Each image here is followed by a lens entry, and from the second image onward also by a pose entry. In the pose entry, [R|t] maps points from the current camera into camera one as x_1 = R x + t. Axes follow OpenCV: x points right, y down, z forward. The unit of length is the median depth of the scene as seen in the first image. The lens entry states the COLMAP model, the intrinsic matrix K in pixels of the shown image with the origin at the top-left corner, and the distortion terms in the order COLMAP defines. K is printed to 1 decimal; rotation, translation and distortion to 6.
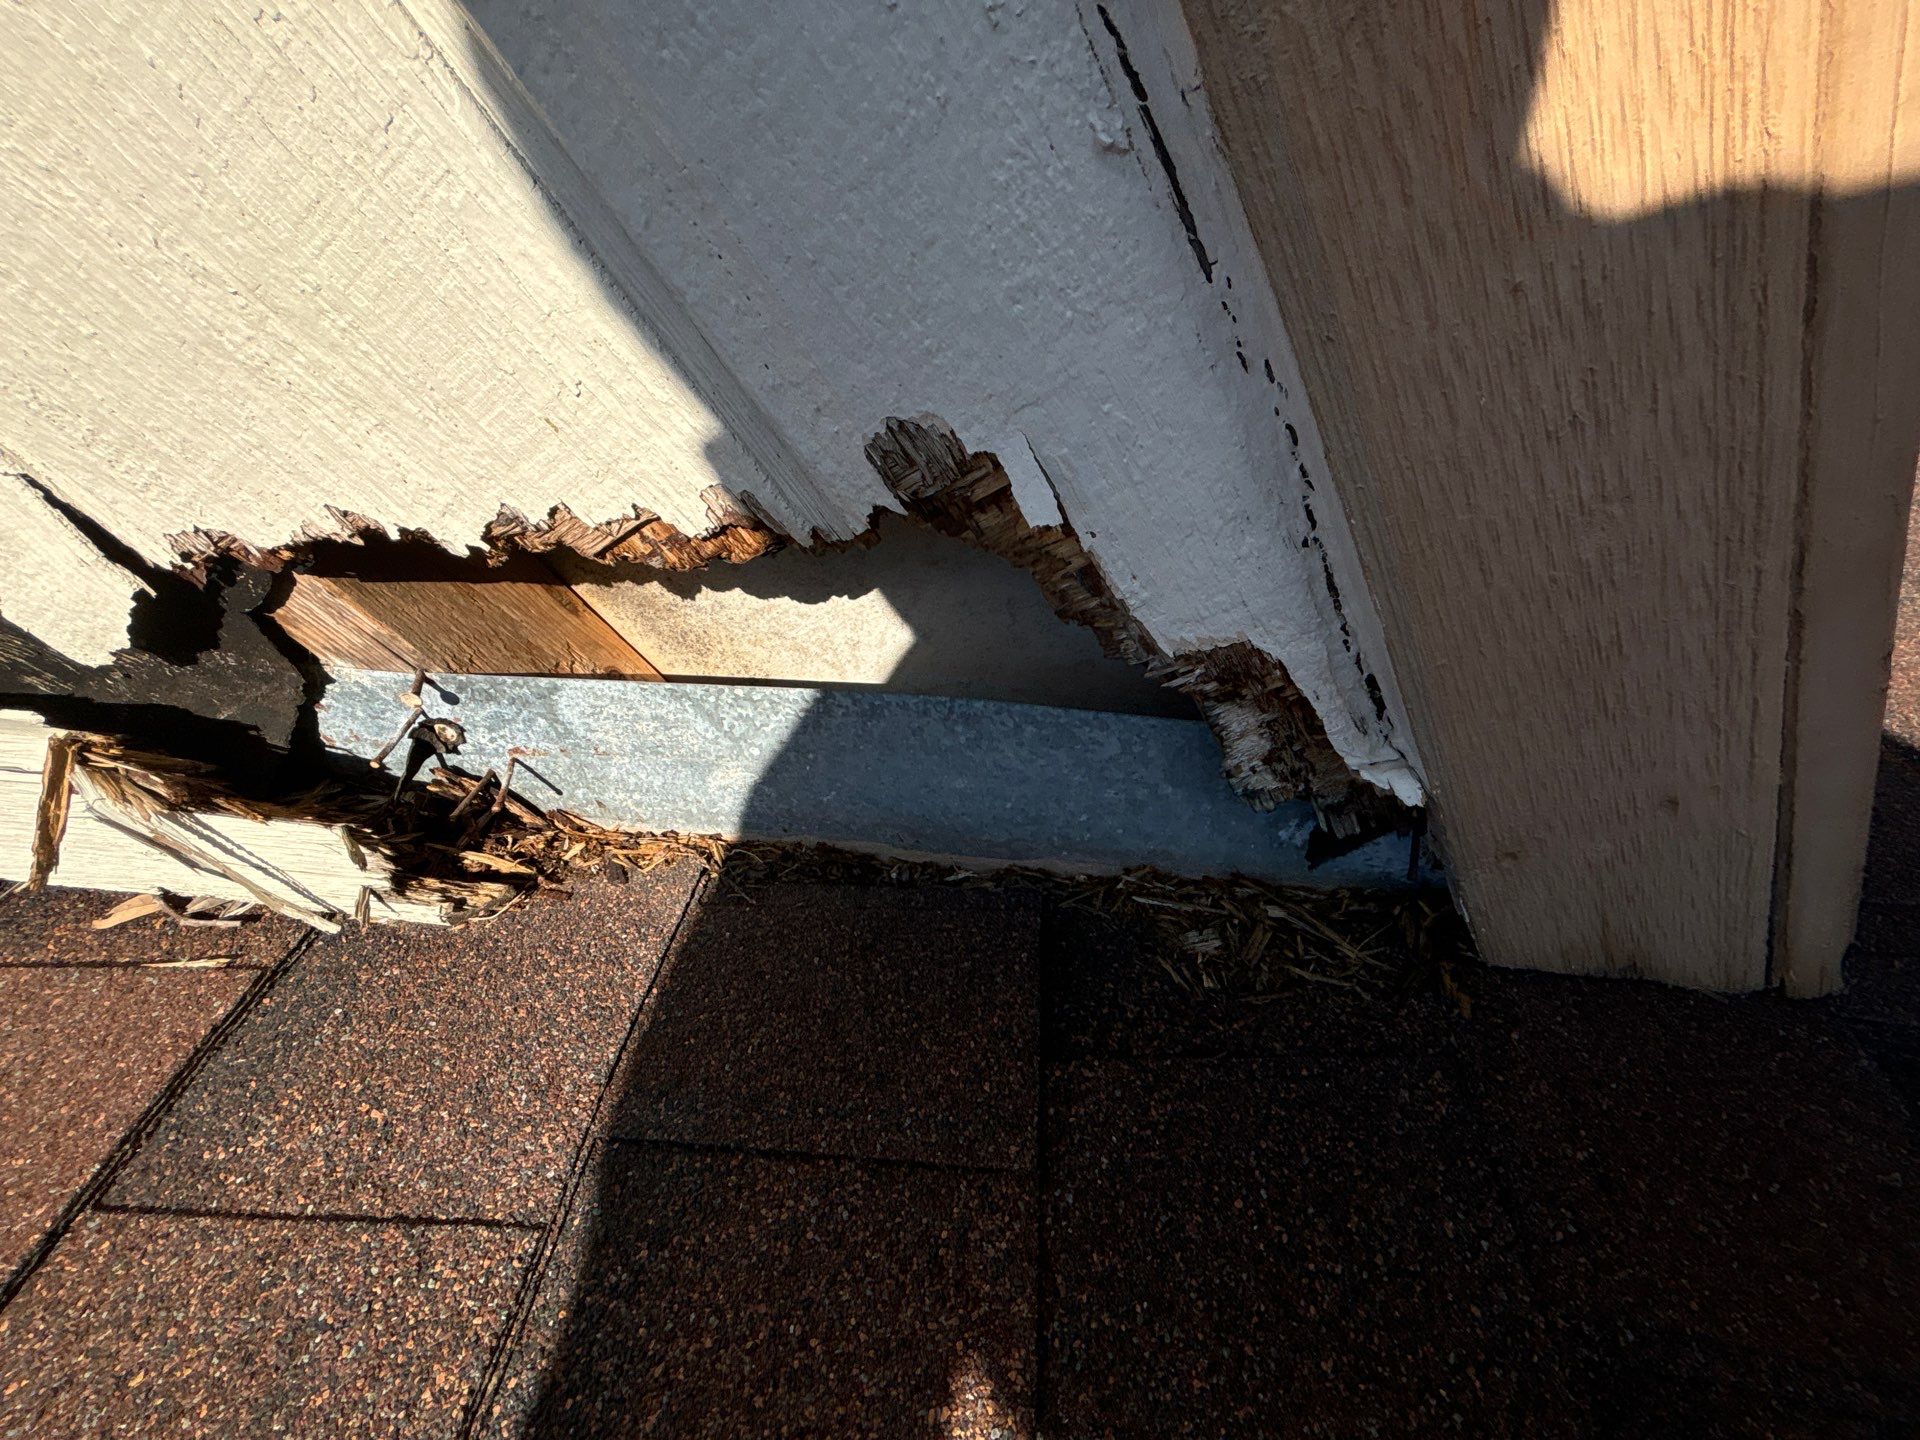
lens RADIAL K [[777.8, 0, 960.0], [0, 777.8, 707.7], [0, 0, 1]] dist [-0.001631, 0.001549]
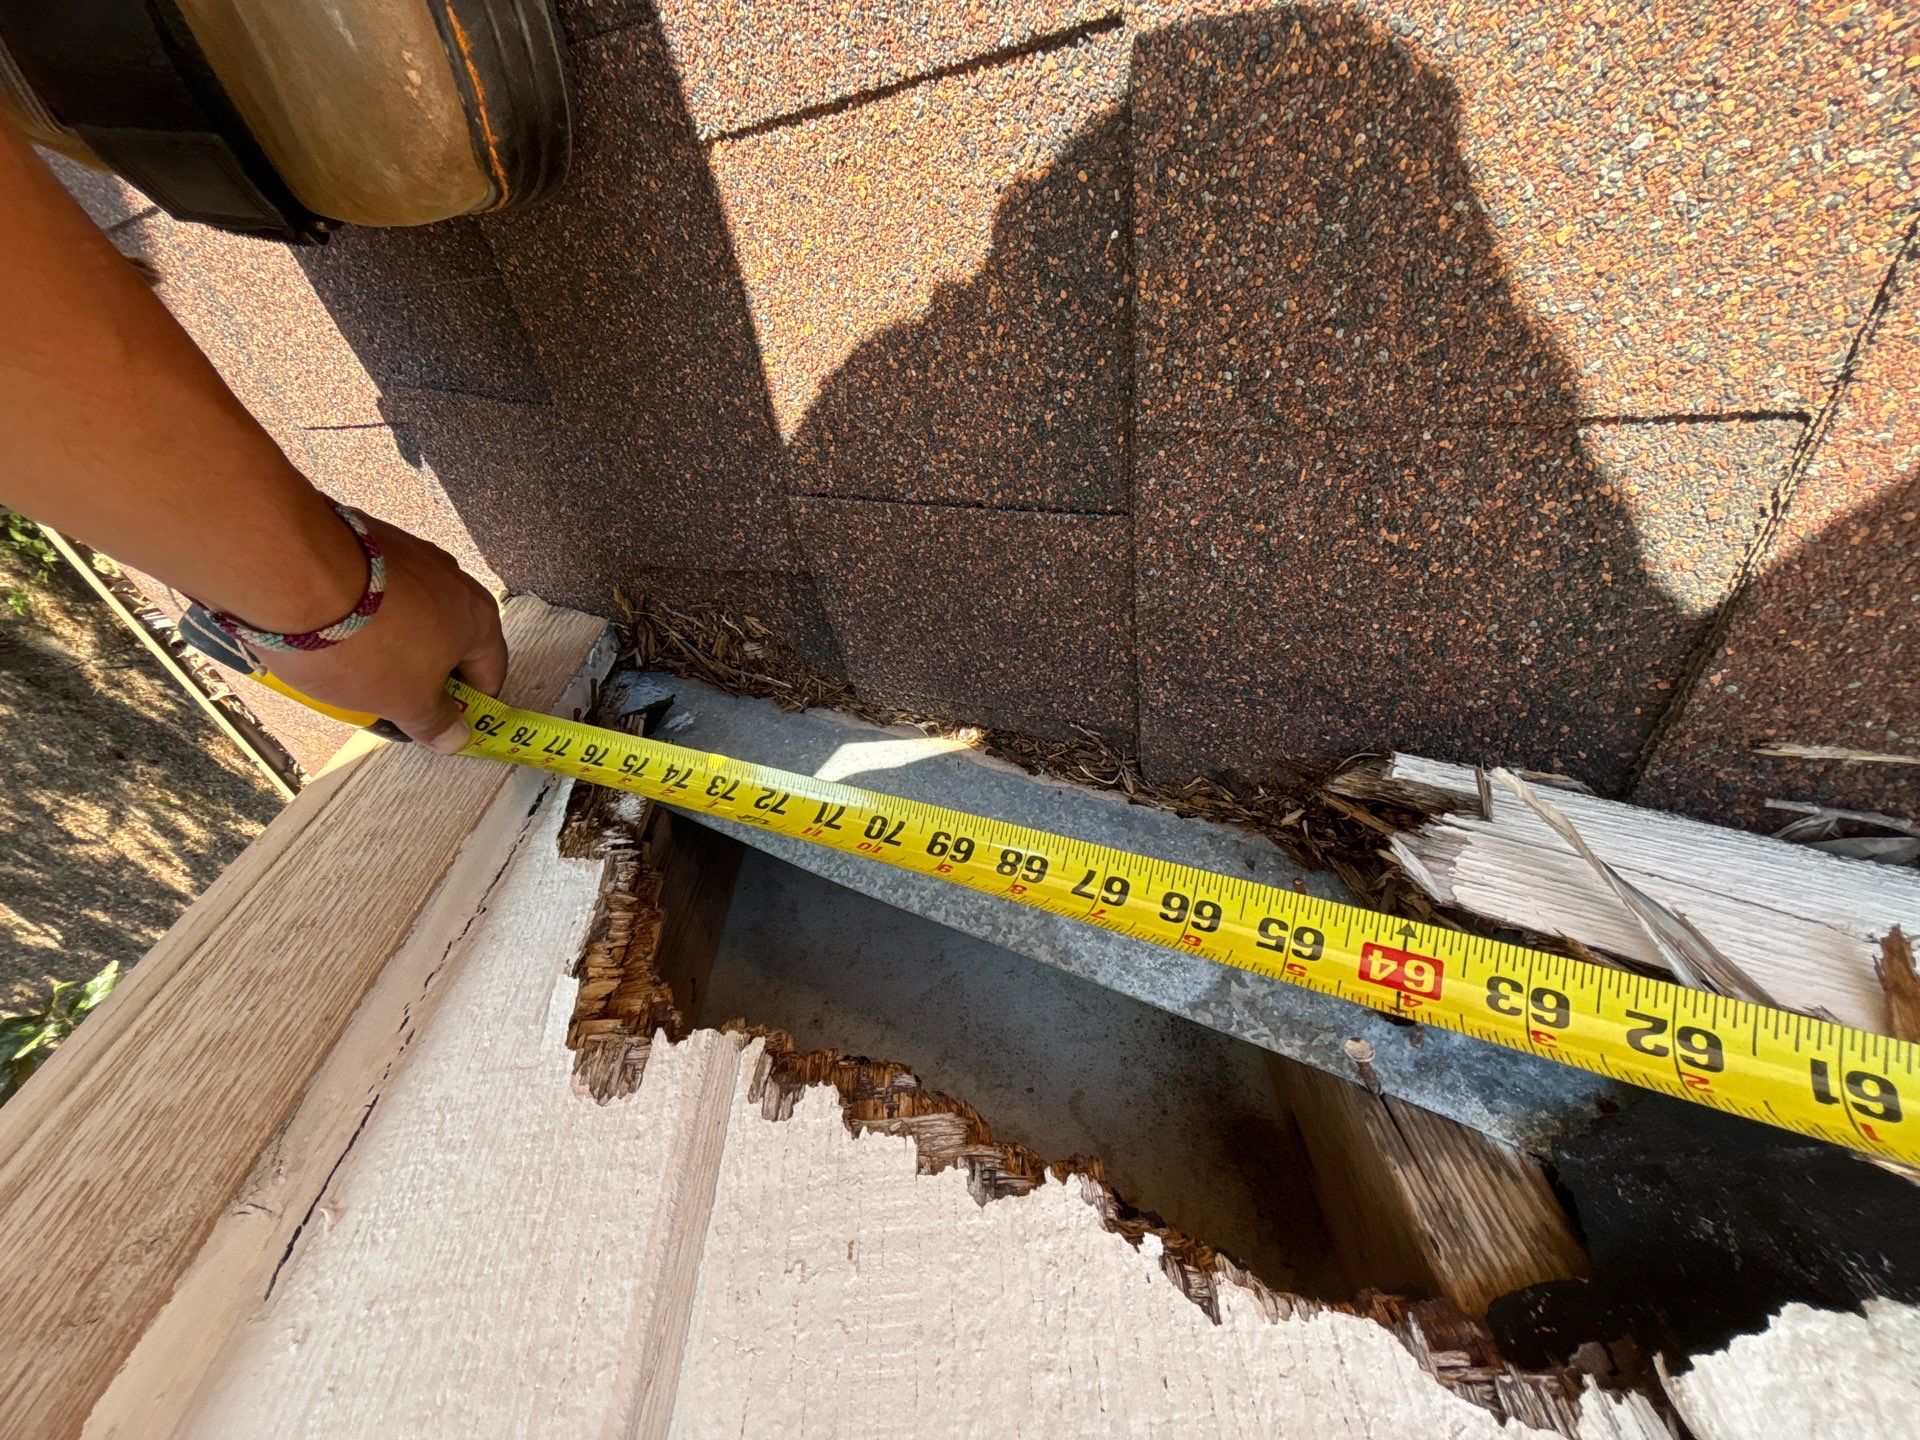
lens RADIAL K [[777.8, 0, 950.9], [0, 777.8, 728.7], [0, 0, 1]] dist [-0.001631, 0.001549]
pose [[-0.834923, -0.139416, 0.532416, -0.760736], [0.230849, -0.966884, 0.108828, 0.120850], [0.499612, 0.213770, 0.839458, 0.112150]]
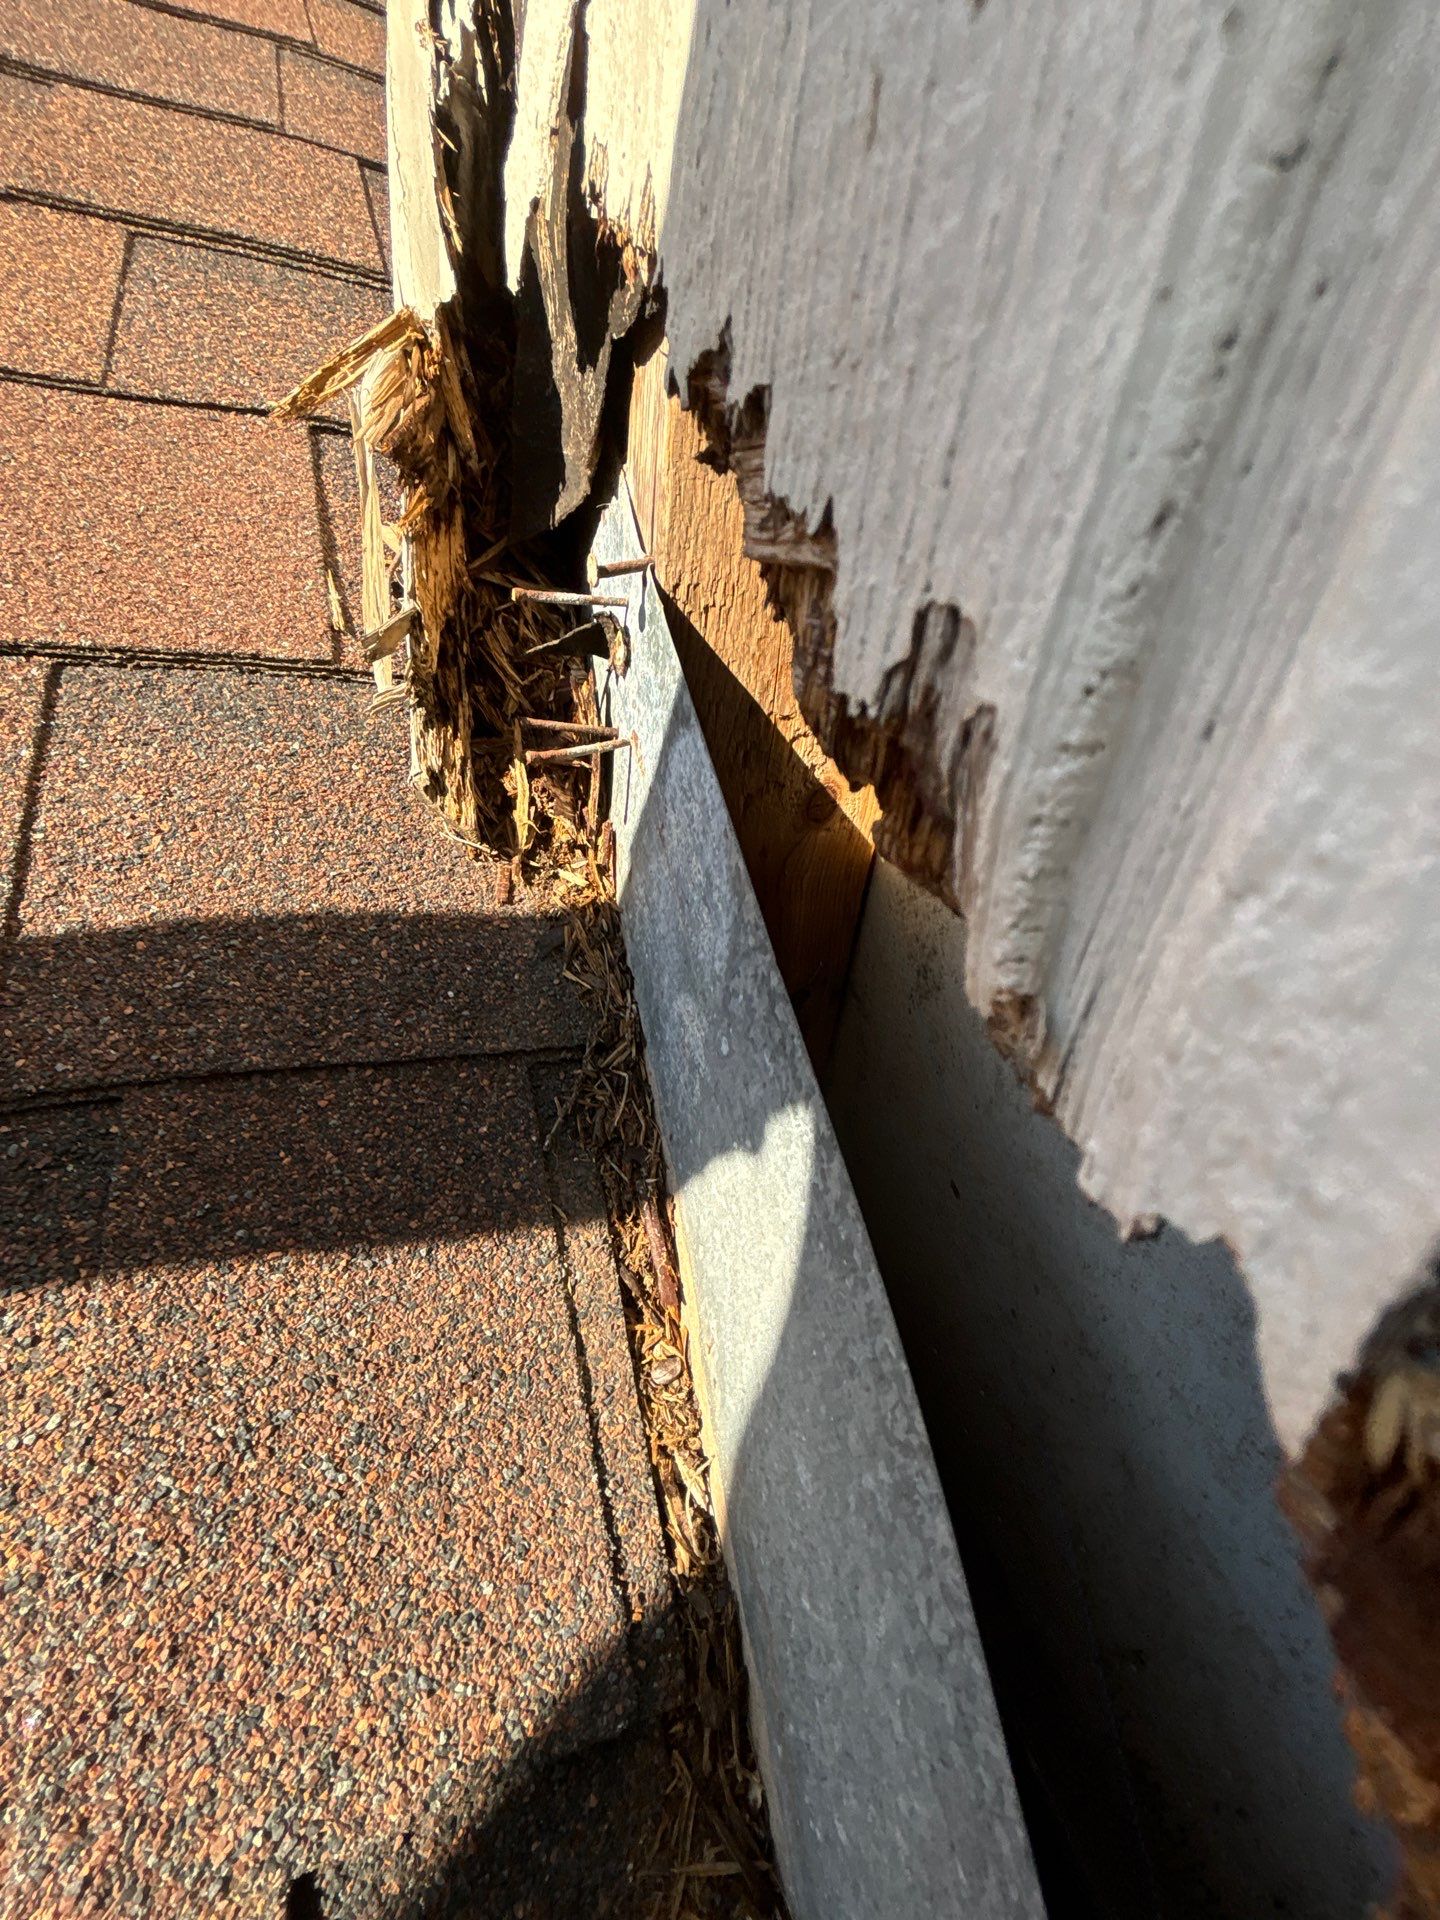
lens RADIAL K [[777.8, 0, 724.1], [0, 777.8, 956.0], [0, 0, 1]] dist [-0.001631, 0.001549]
pose [[0.304681, 0.855069, -0.419555, -0.098202], [-0.808478, 0.465053, 0.360678, -0.199643], [0.503520, 0.229310, 0.832997, 0.586227]]
